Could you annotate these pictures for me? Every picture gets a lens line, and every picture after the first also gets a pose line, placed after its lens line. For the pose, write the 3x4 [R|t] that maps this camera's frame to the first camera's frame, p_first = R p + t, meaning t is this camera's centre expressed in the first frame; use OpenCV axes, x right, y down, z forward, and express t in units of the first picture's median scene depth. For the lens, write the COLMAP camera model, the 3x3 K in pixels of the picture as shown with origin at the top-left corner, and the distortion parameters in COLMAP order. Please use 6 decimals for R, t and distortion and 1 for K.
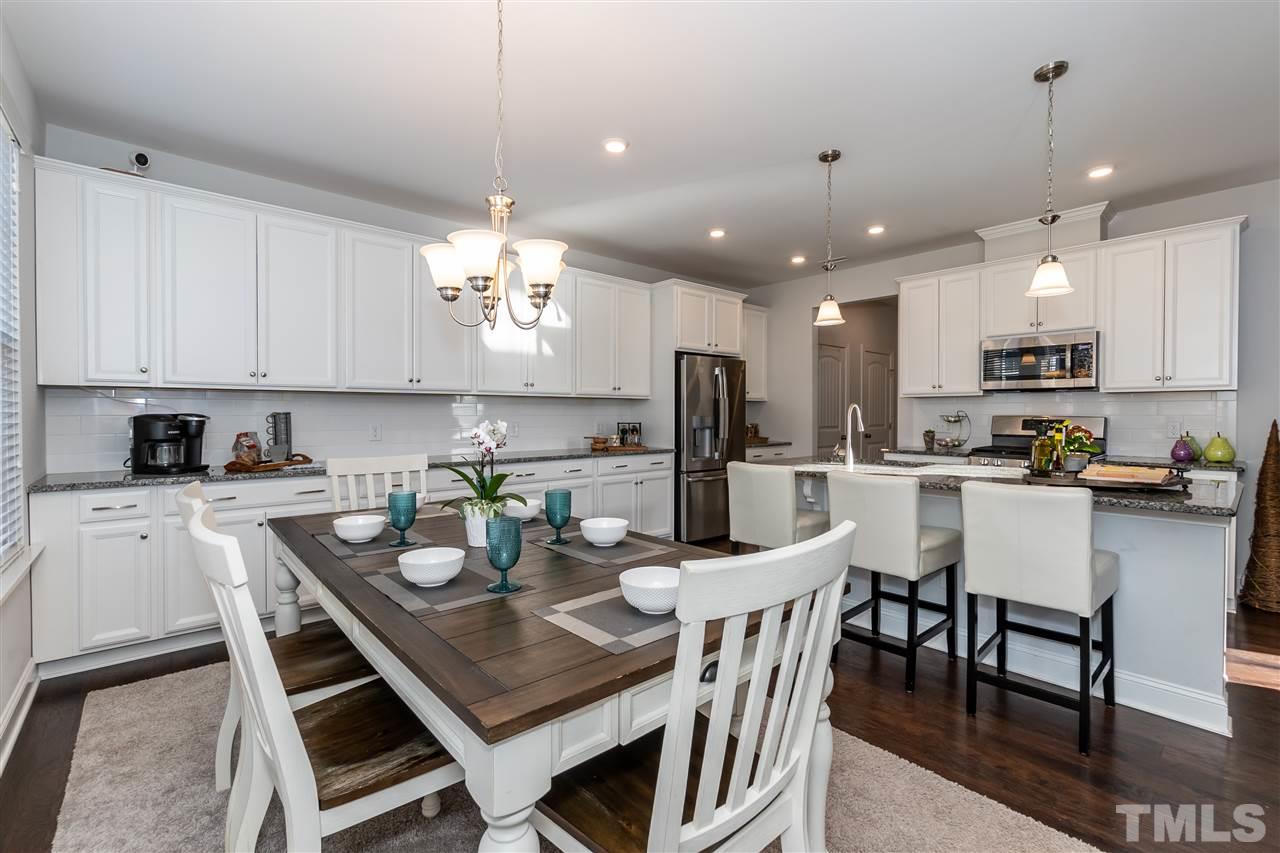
lens RADIAL K [[555.8, 0, 632.1], [0, 555.8, 412.9], [0, 0, 1]] dist [0.000575, 0.000041]
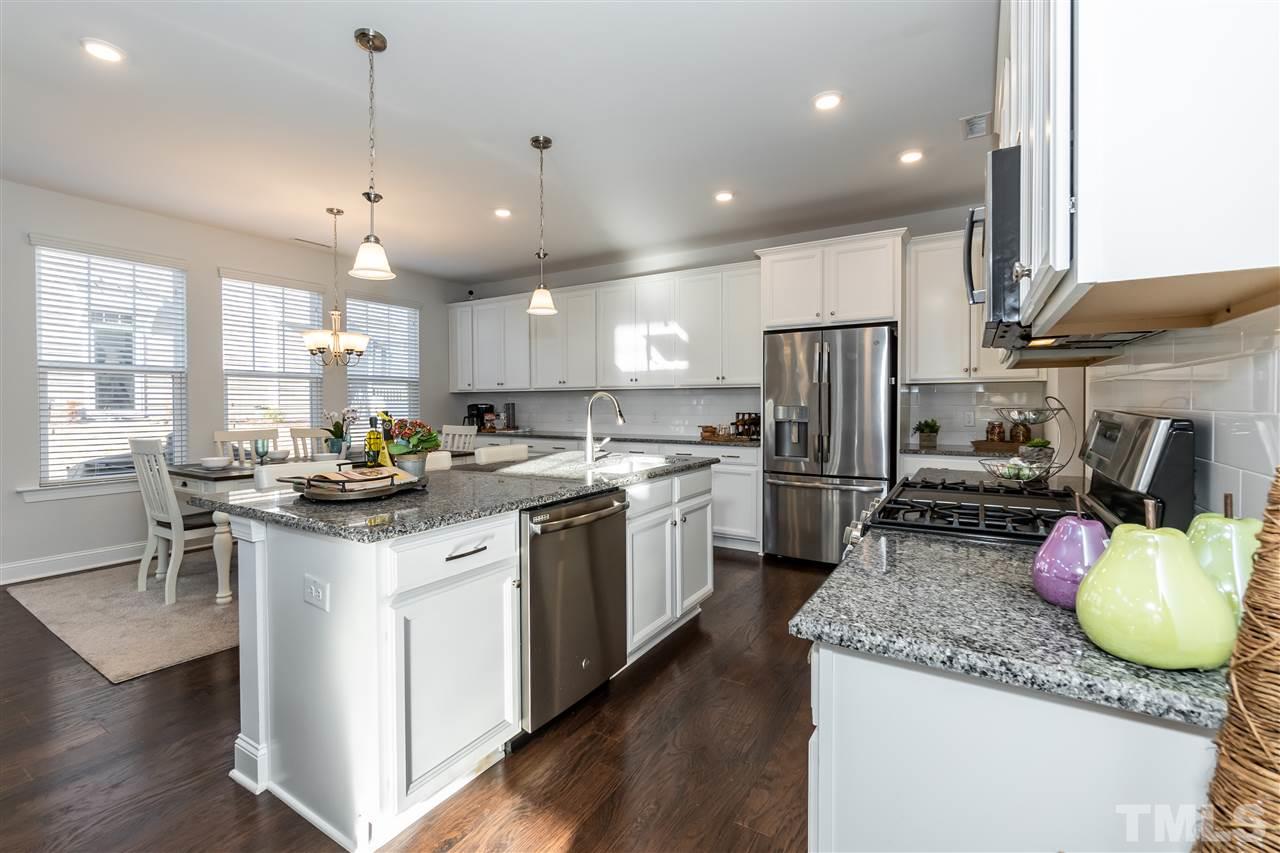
lens RADIAL K [[555.8, 0, 632.1], [0, 555.8, 412.9], [0, 0, 1]] dist [0.000575, 0.000041]
pose [[0.300482, 0.011296, -0.953721, 1.116597], [-0.000747, 0.999932, 0.011608, 0.008882], [0.953787, -0.002776, 0.300470, 0.701411]]
